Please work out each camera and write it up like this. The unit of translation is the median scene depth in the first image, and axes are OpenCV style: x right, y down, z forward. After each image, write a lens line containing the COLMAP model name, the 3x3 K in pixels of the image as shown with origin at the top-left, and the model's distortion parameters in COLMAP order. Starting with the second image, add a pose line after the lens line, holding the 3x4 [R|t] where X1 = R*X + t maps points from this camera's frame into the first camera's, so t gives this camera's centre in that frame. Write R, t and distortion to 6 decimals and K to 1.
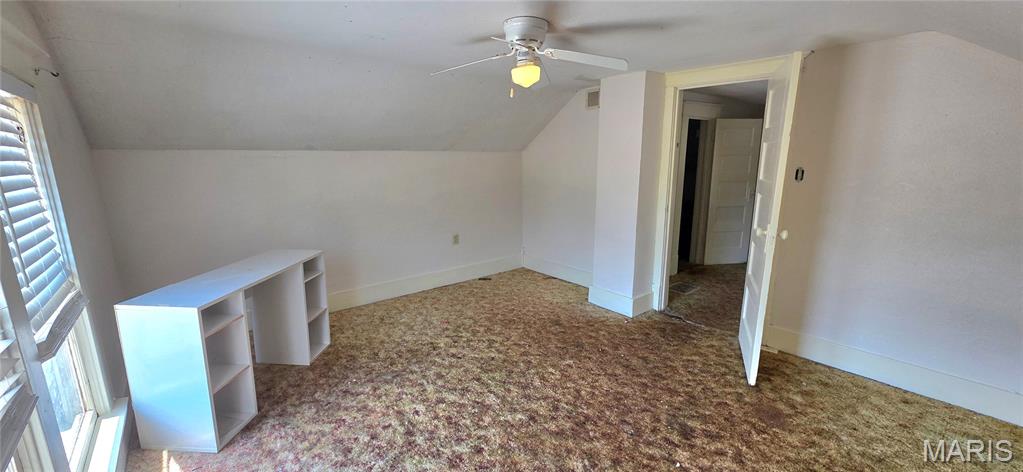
lens RADIAL K [[407.9, 0, 507.0], [0, 407.9, 238.5], [0, 0, 1]] dist [0.000516, -0.000032]
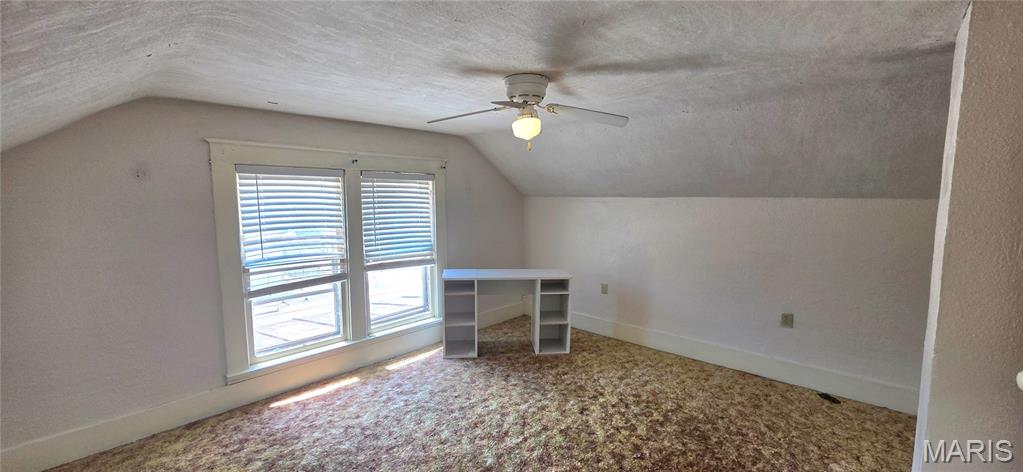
lens RADIAL K [[407.9, 0, 506.7], [0, 407.9, 237.1], [0, 0, 1]] dist [0.000516, -0.000032]
pose [[0.135653, 0.103010, -0.985387, 0.727756], [-0.197928, 0.977349, 0.074922, -0.140924], [0.970785, 0.184873, 0.152969, 0.584385]]
